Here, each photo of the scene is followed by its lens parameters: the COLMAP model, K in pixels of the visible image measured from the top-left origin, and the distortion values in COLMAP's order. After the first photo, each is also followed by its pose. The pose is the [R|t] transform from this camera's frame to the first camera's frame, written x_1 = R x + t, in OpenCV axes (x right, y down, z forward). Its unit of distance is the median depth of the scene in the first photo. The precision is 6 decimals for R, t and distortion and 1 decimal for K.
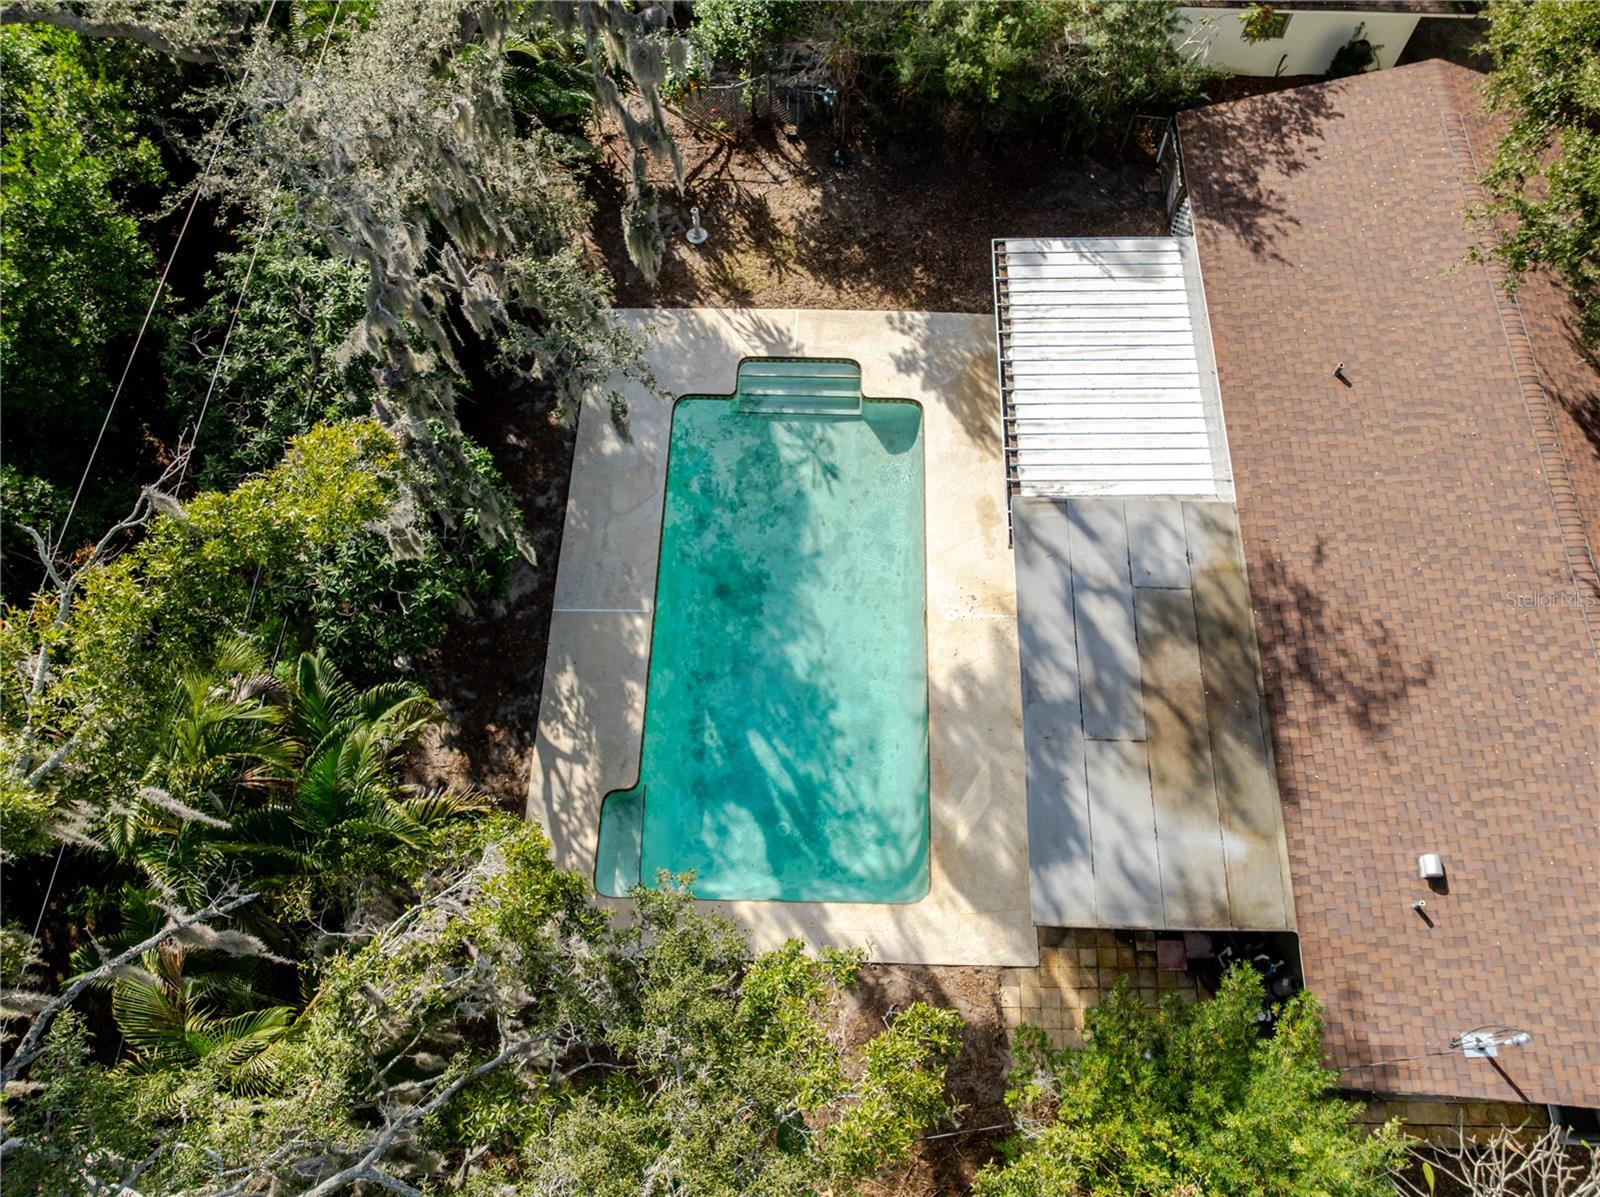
lens RADIAL K [[1125.8, 0, 795.2], [0, 1125.8, 591.5], [0, 0, 1]] dist [-0.063578, 0.035016]
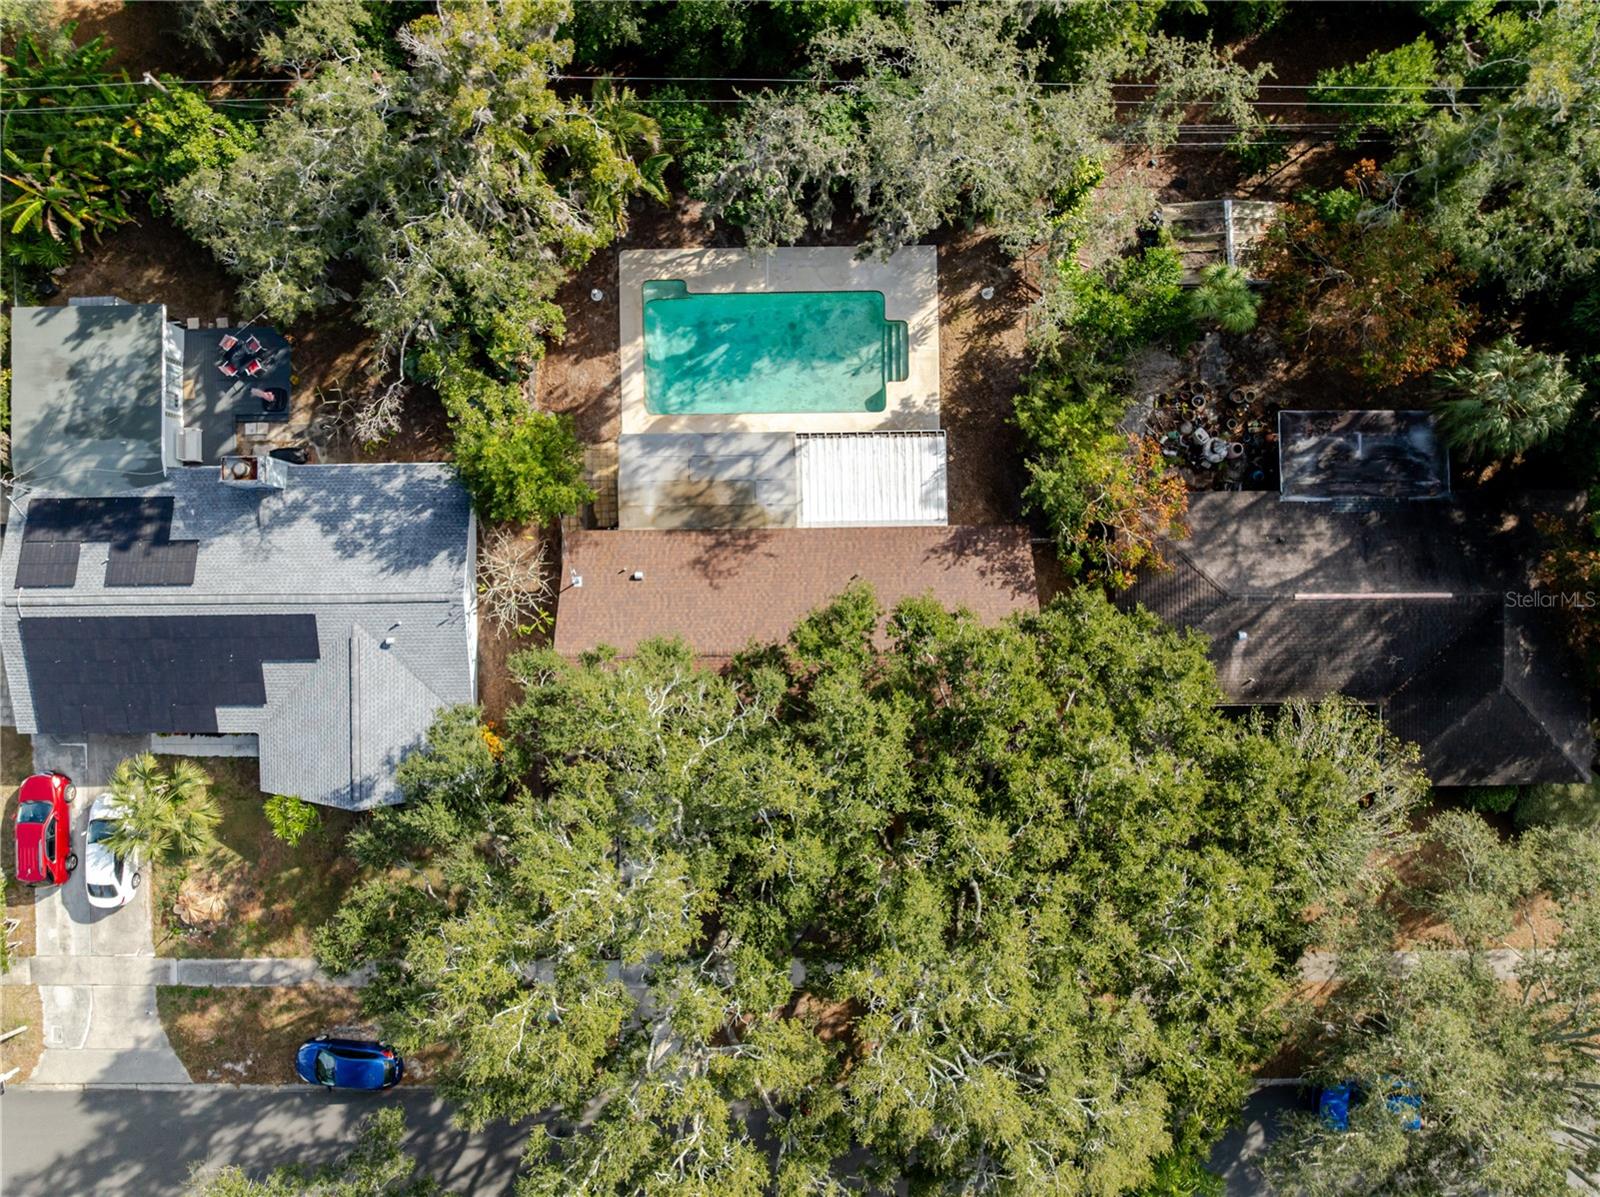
lens RADIAL K [[1125.8, 0, 796.0], [0, 1125.8, 613.2], [0, 0, 1]] dist [-0.063578, 0.035016]
pose [[0.044975, 0.998913, 0.012268, 0.477002], [-0.903114, 0.035406, 0.427939, -0.941097], [0.427039, -0.030326, 0.903724, -0.990483]]
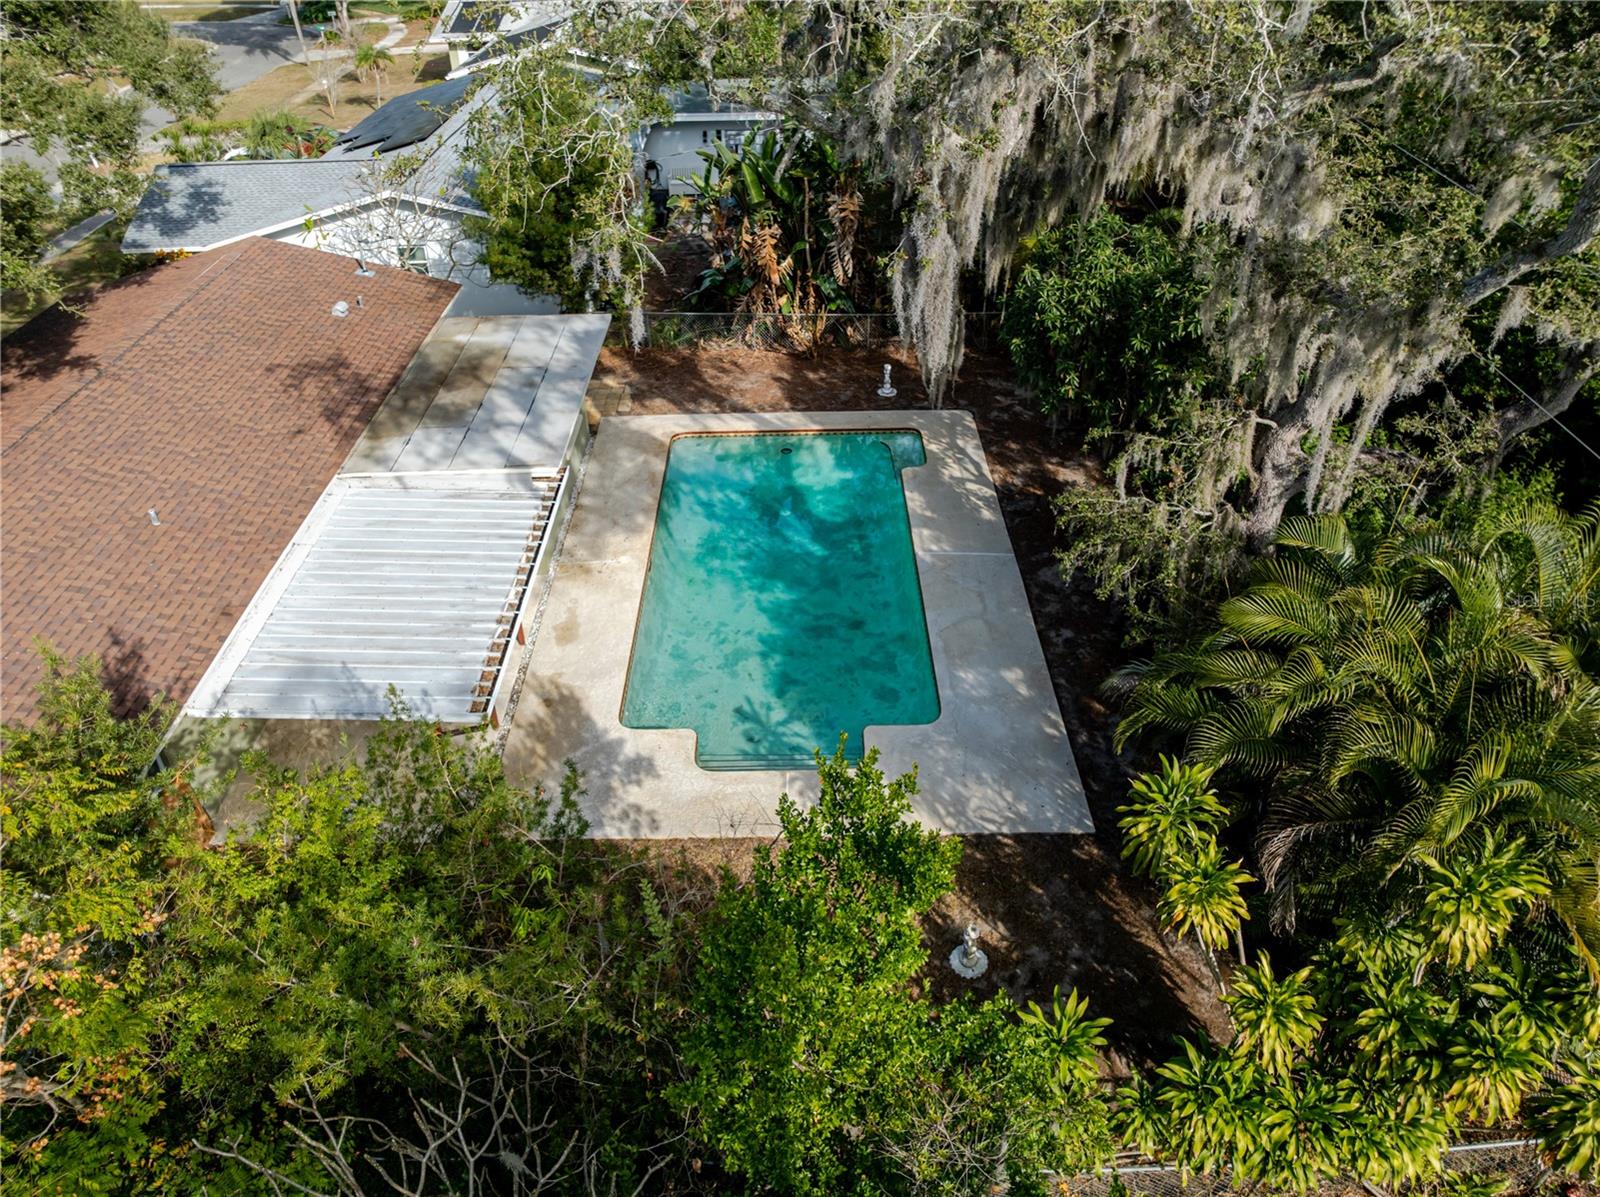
lens RADIAL K [[1125.8, 0, 799.8], [0, 1125.8, 599.1], [0, 0, 1]] dist [-0.063578, 0.035016]
pose [[-0.998999, 0.041735, -0.016080, 0.002072], [-0.023353, -0.180131, 0.983365, -0.968774], [0.038144, 0.982757, 0.180925, 0.825111]]
